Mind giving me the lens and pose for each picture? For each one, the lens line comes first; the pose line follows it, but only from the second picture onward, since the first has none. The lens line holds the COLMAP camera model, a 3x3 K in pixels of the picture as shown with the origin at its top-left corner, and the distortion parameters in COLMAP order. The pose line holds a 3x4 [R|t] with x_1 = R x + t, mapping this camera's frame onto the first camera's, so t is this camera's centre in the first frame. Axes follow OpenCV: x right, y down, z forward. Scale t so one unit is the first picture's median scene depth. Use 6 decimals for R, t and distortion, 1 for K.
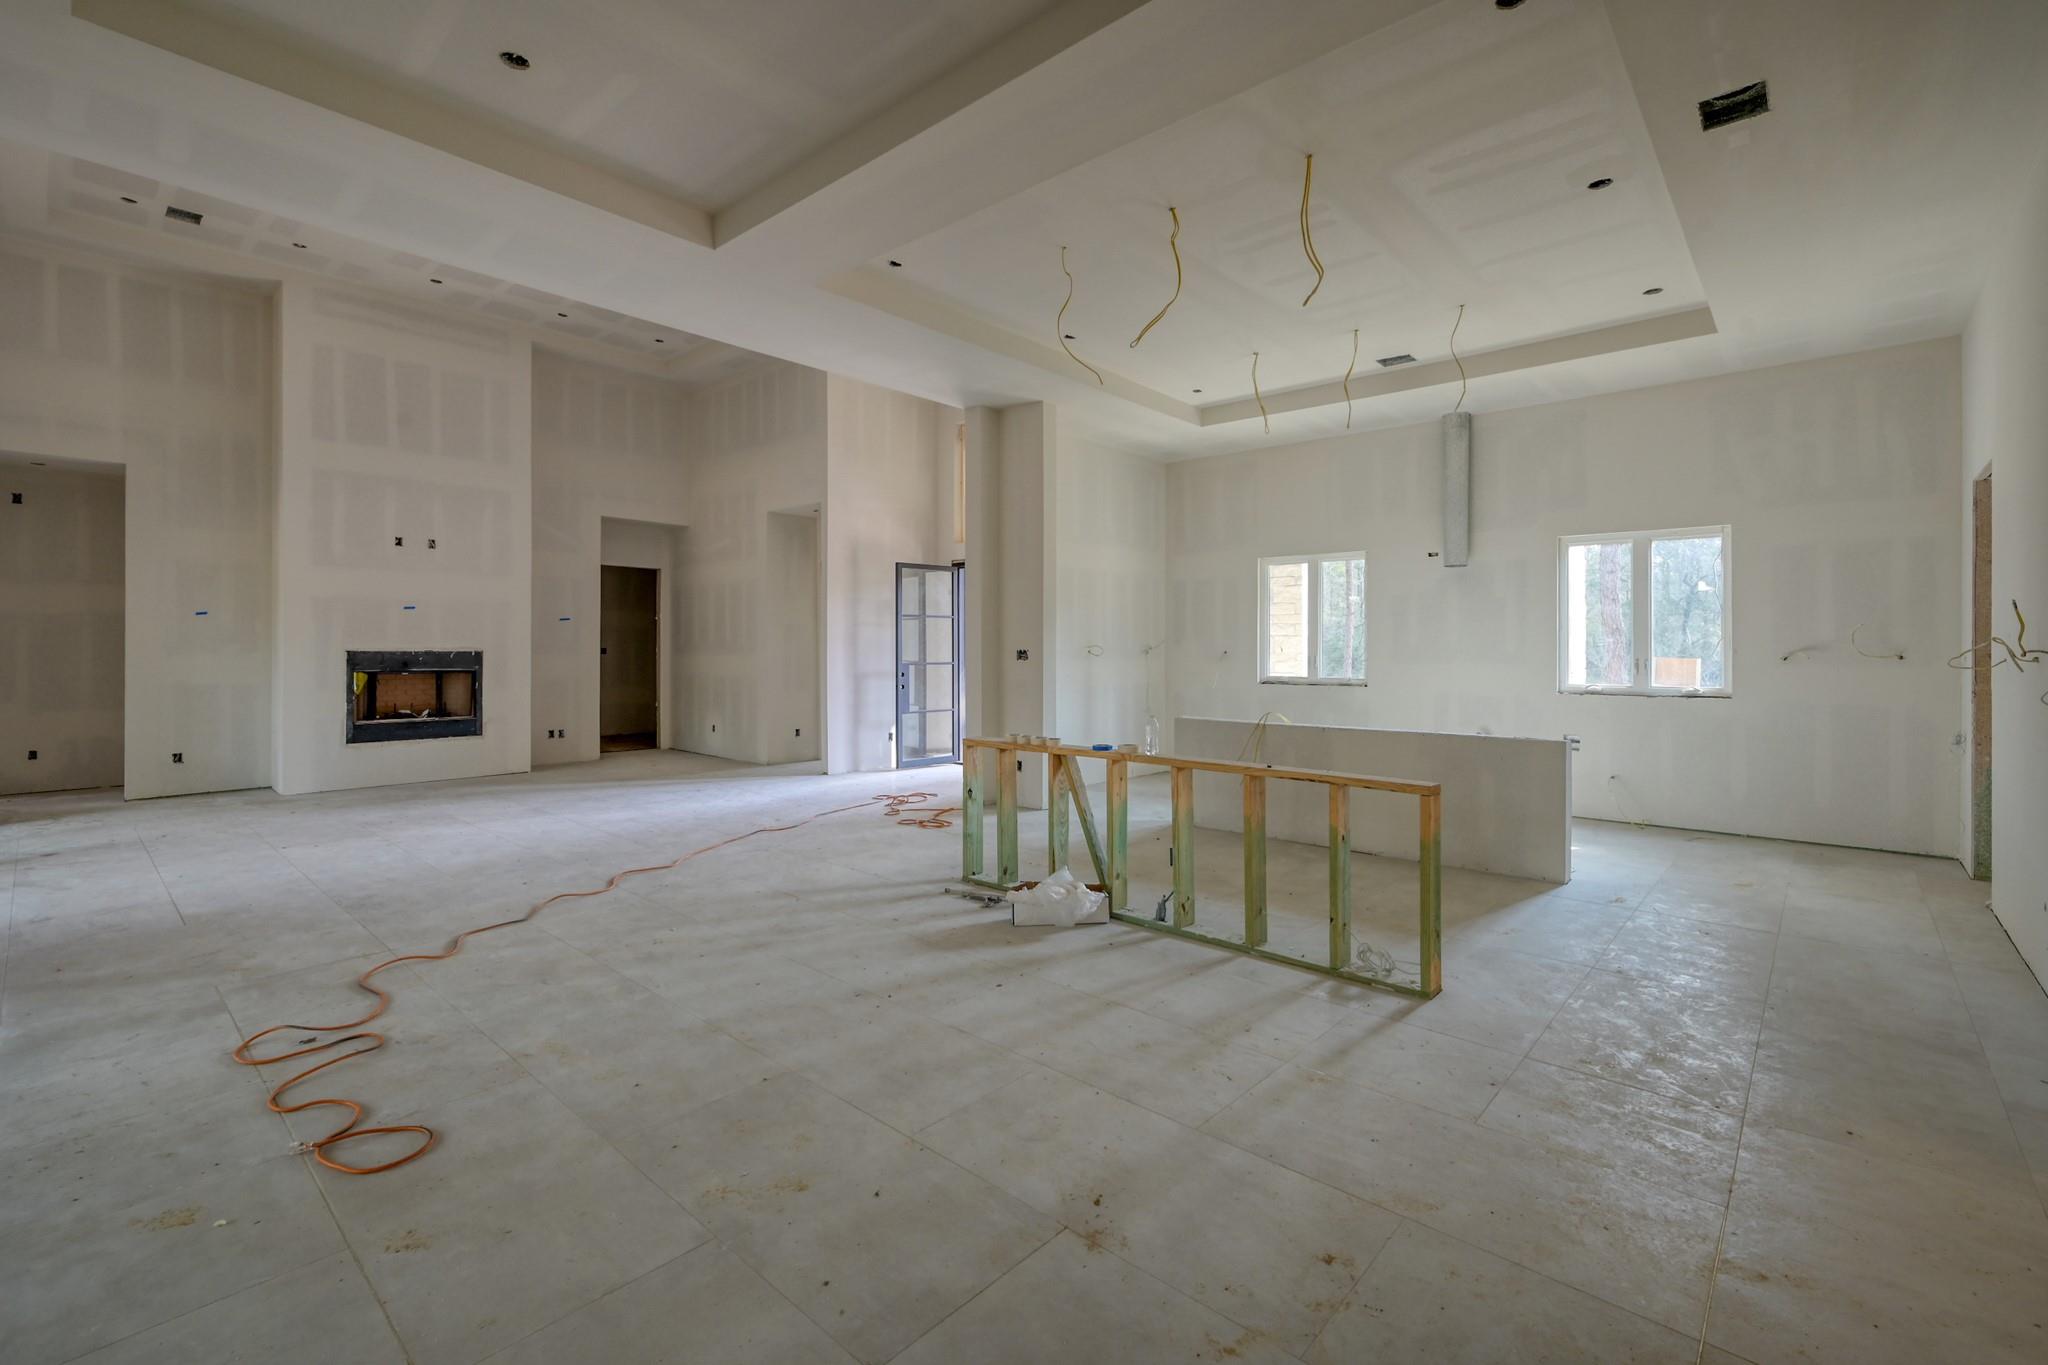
lens RADIAL K [[869.3, 0, 1023.9], [0, 869.3, 651.3], [0, 0, 1]] dist [0.004994, 0.001112]
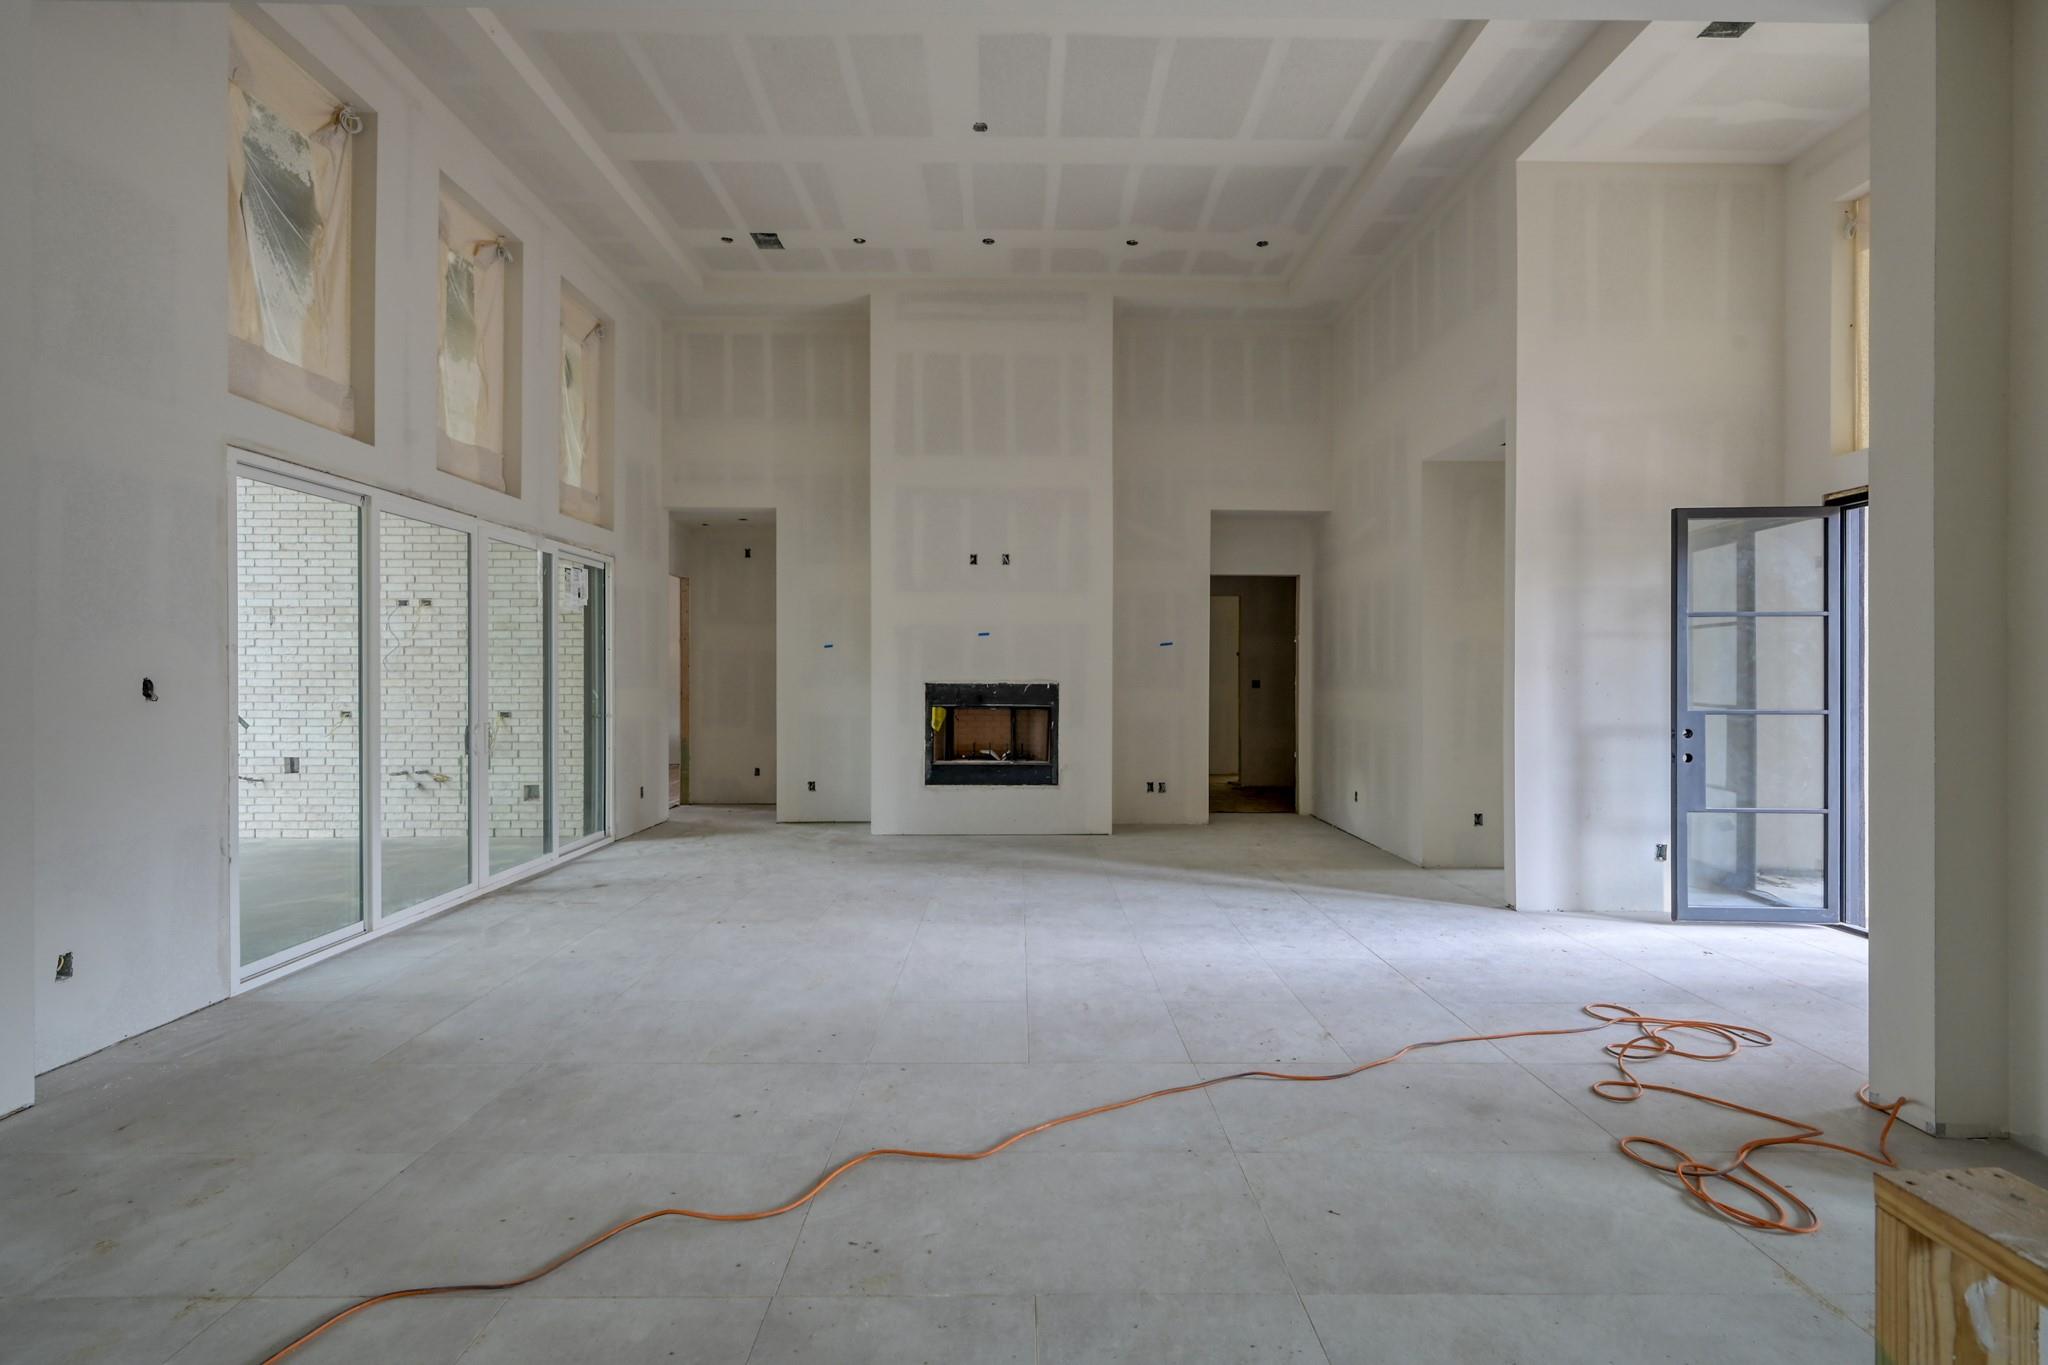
lens RADIAL K [[869.3, 0, 1025.2], [0, 869.3, 682.1], [0, 0, 1]] dist [0.004994, 0.001112]
pose [[0.675816, 0.000915, -0.737069, -0.030605], [-0.002801, 0.999995, -0.001327, -0.000694], [0.737065, 0.002962, 0.675816, 0.417000]]
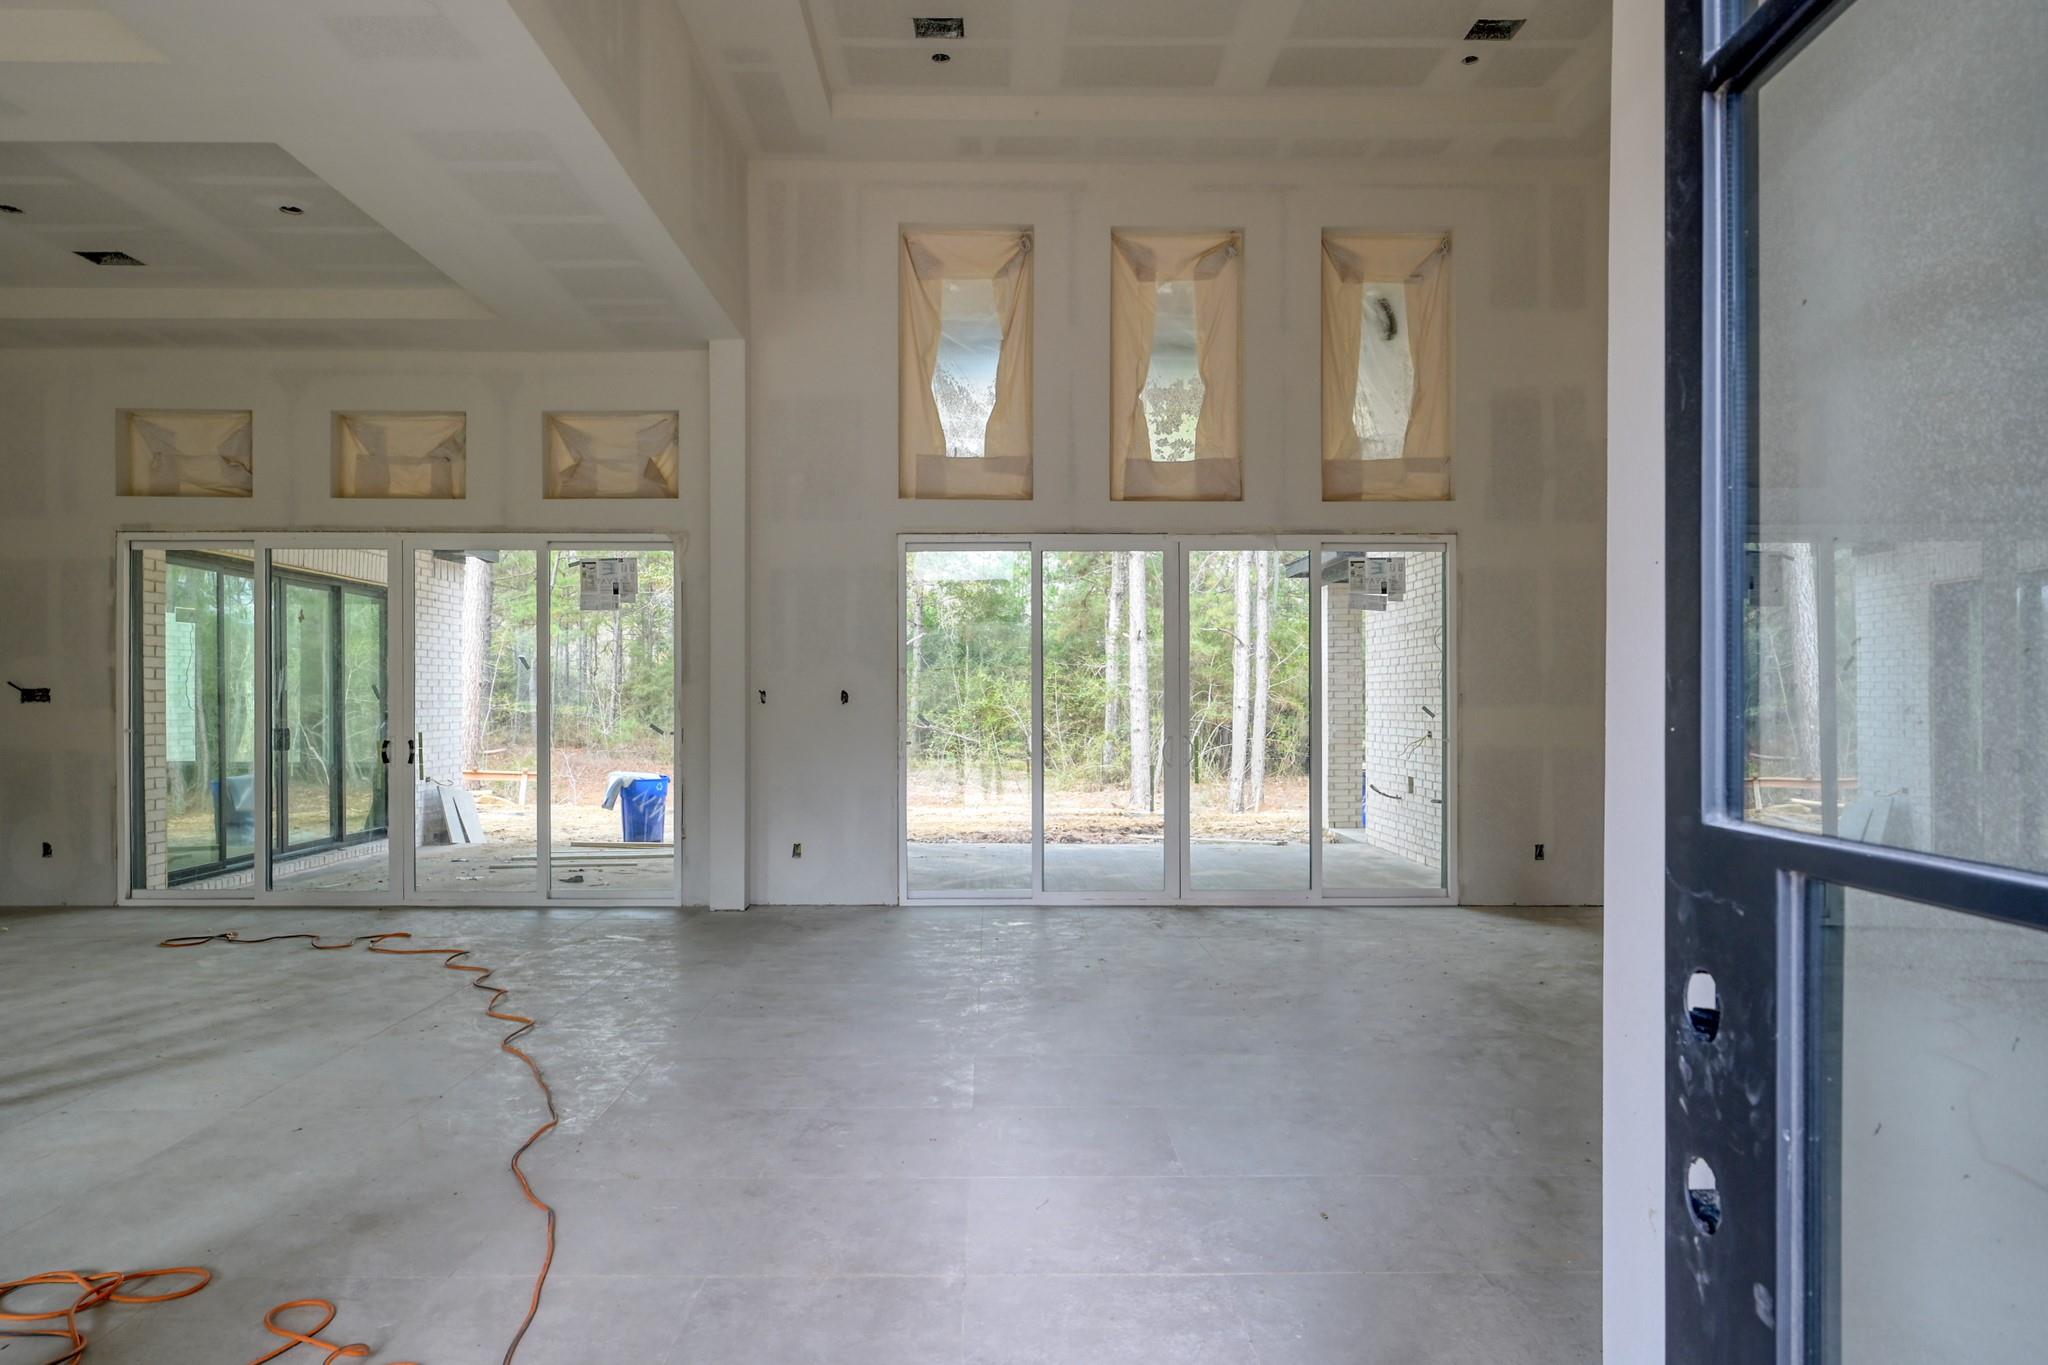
lens RADIAL K [[1286.9, 0, 1038.2], [0, 1286.9, 715.1], [0, 0, 1]] dist [0.008506, -0.001741]
pose [[-0.729418, 0.001380, -0.684066, -0.040090], [-0.008726, 0.999898, 0.011322, 0.003821], [0.684012, 0.014228, -0.729332, 1.124166]]
